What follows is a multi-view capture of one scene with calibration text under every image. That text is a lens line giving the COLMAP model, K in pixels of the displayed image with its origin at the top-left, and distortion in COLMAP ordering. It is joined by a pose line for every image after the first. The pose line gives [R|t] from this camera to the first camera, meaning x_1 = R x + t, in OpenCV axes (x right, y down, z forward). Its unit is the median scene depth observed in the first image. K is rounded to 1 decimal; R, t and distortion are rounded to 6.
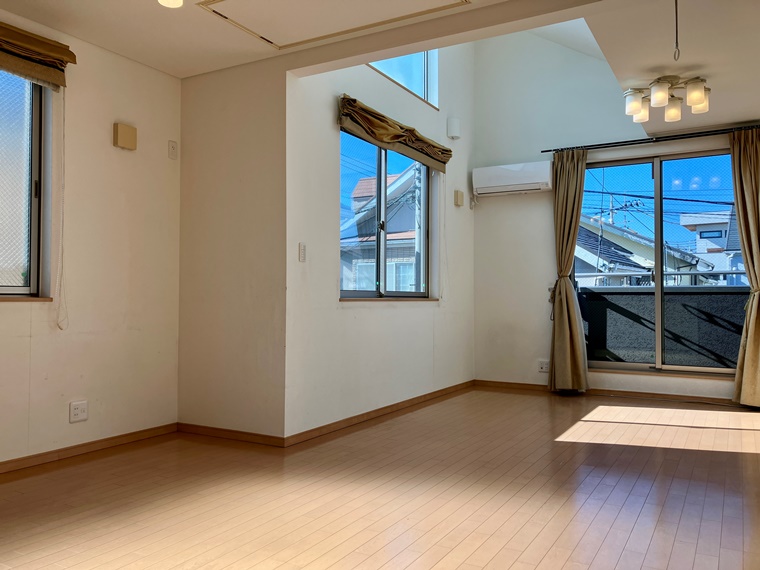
lens RADIAL K [[628.1, 0, 381.2], [0, 628.1, 287.2], [0, 0, 1]] dist [-0.016423, 0.009787]
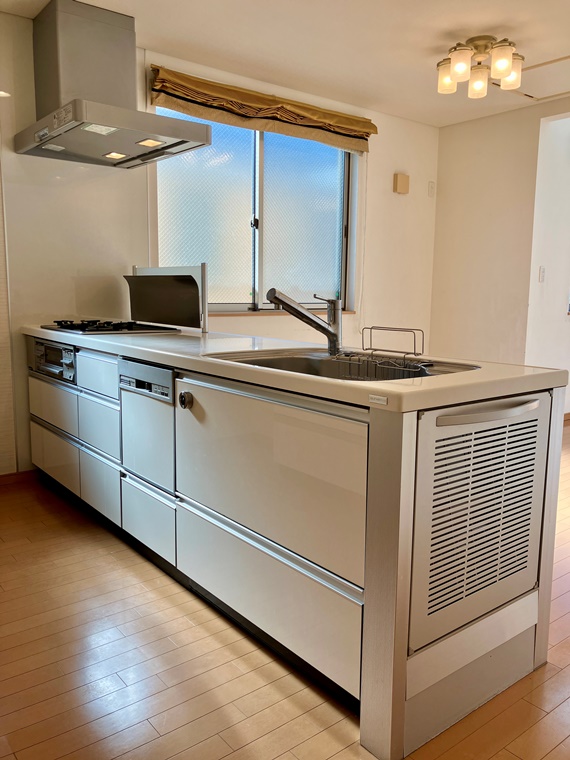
lens RADIAL K [[628.1, 0, 283.4], [0, 628.1, 374.3], [0, 0, 1]] dist [-0.016423, 0.009787]
pose [[0.923643, 0.057333, -0.378941, -0.137628], [-0.001506, 0.989283, 0.146006, -0.047164], [0.383251, -0.134287, 0.913830, -0.342217]]
